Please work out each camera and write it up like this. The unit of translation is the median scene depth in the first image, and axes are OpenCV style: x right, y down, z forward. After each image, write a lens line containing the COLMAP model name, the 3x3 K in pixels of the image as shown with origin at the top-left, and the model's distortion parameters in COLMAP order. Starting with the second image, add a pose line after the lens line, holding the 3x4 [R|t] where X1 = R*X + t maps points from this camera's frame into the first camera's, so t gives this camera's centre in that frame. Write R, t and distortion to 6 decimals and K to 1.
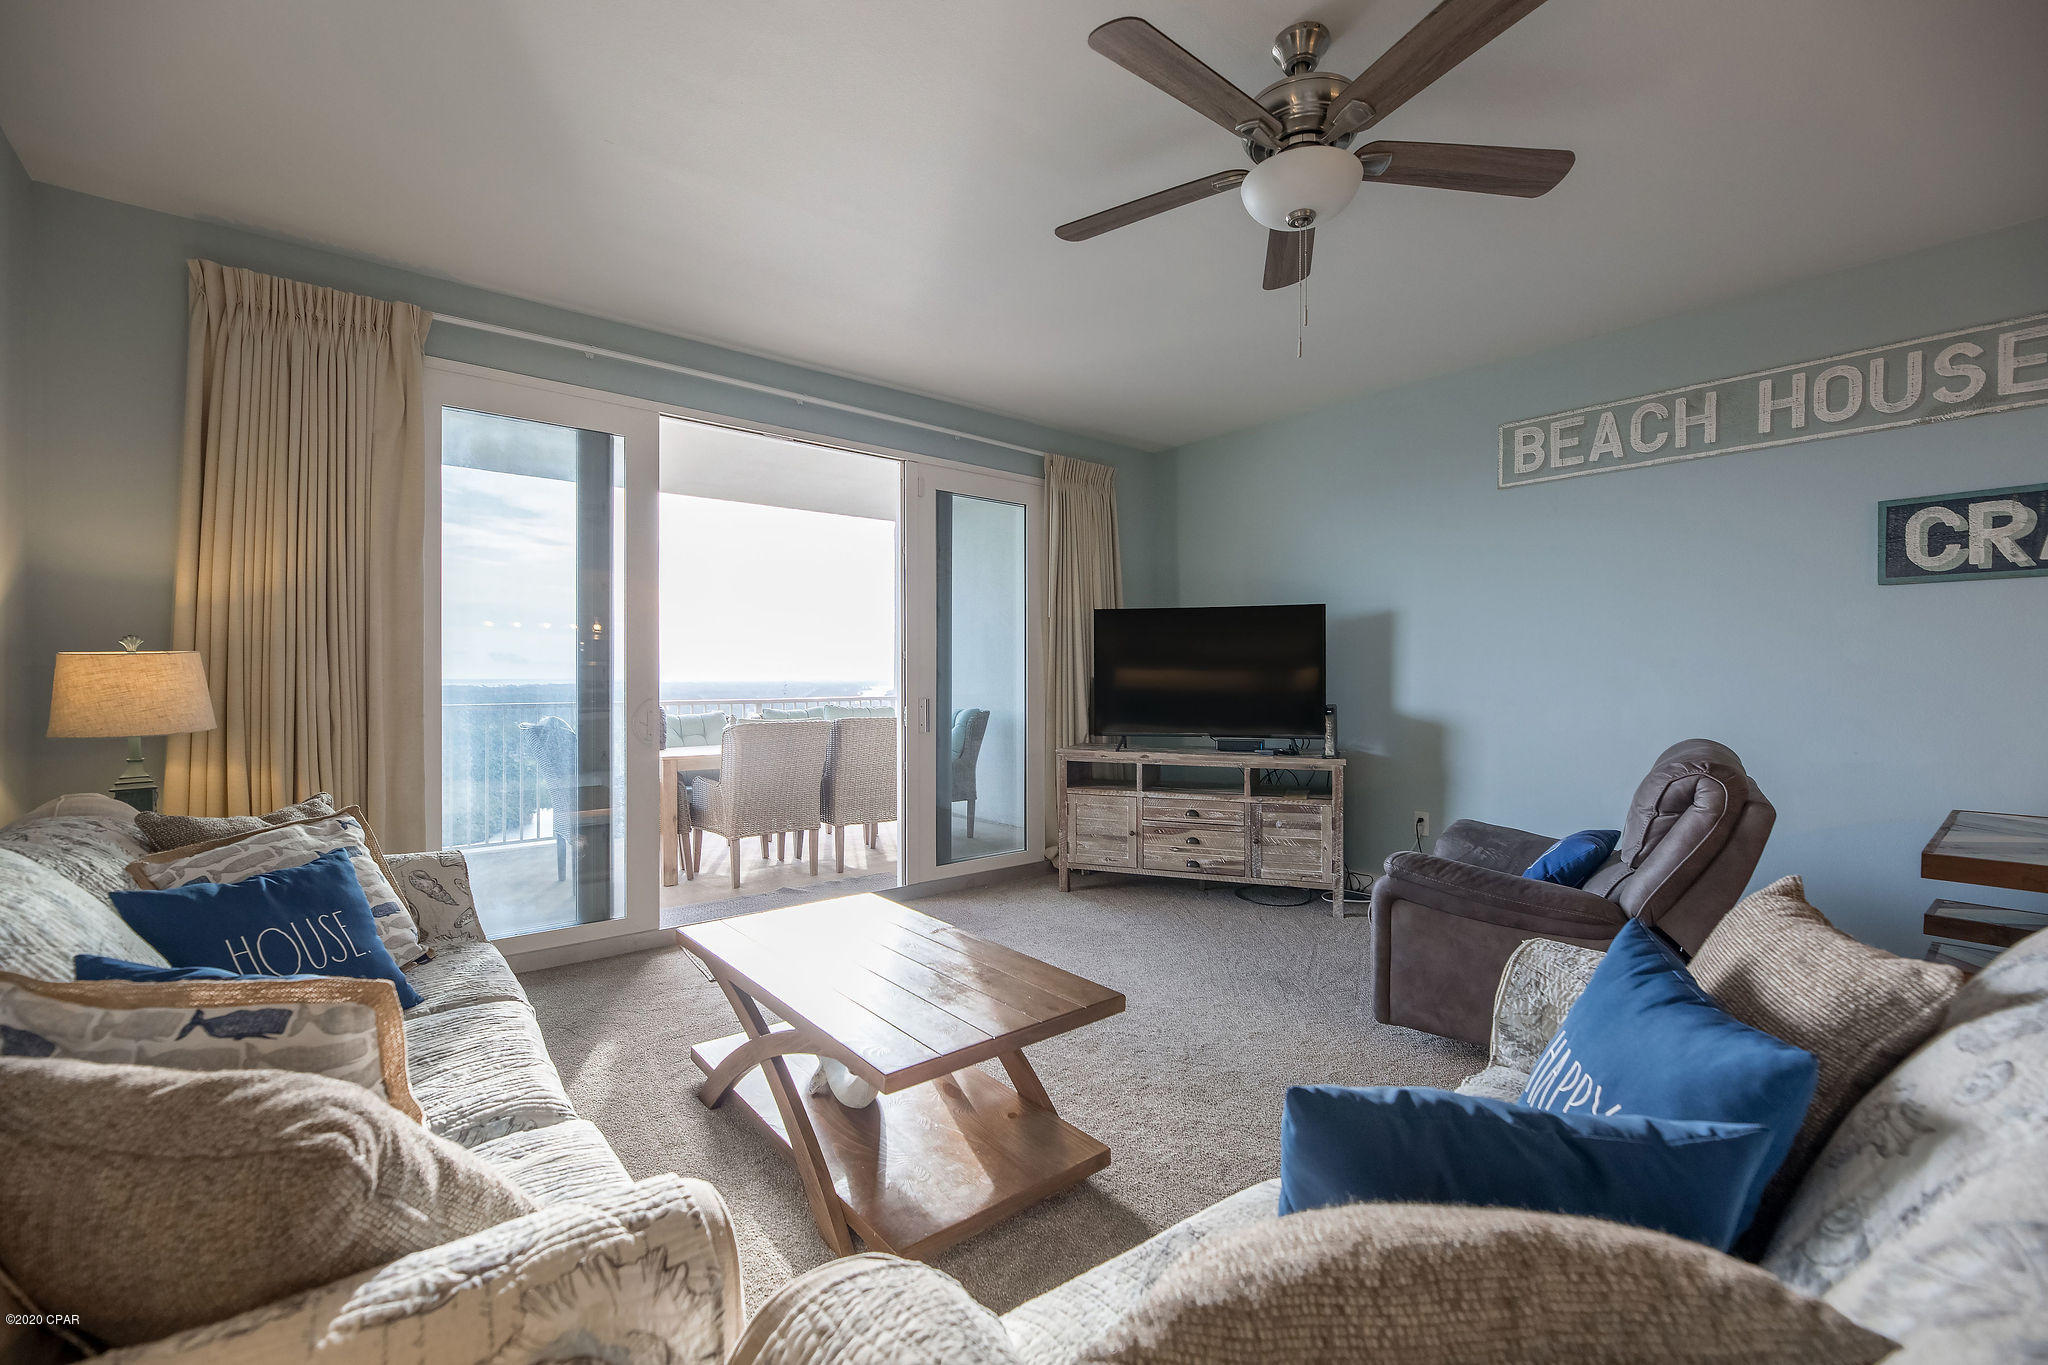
lens RADIAL K [[843.1, 0, 1028.3], [0, 843.1, 684.4], [0, 0, 1]] dist [-0.000525, -0.002172]
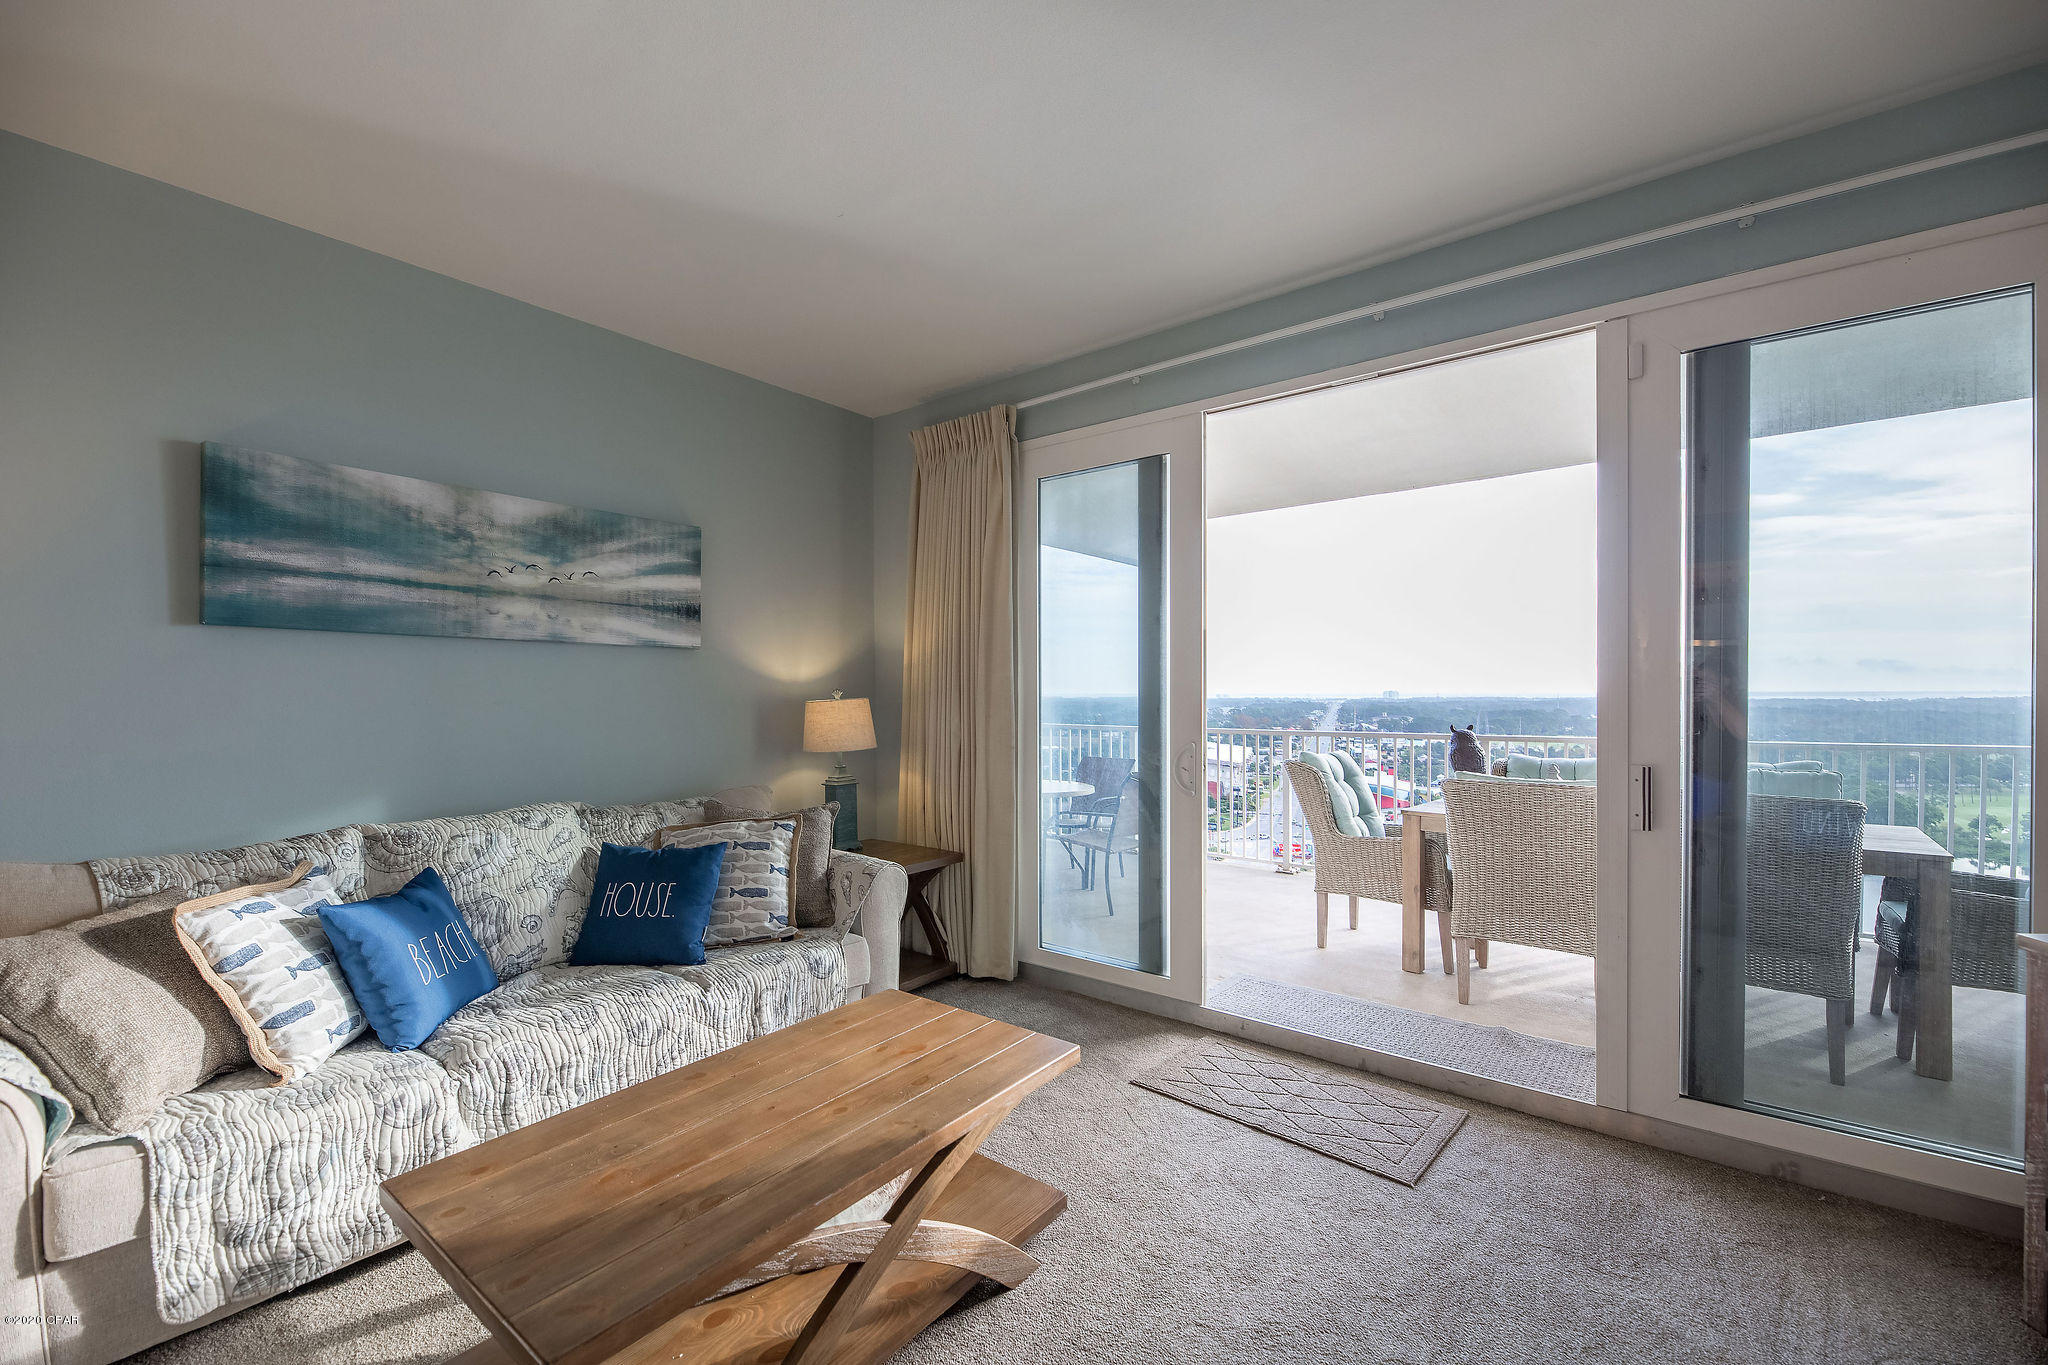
lens RADIAL K [[843.1, 0, 1023.5], [0, 843.1, 698.0], [0, 0, 1]] dist [-0.000525, -0.002172]
pose [[0.219765, 0.003436, -0.975547, 0.383461], [-0.005070, 0.999984, 0.002380, -0.029975], [0.975540, 0.004423, 0.219779, 0.652394]]
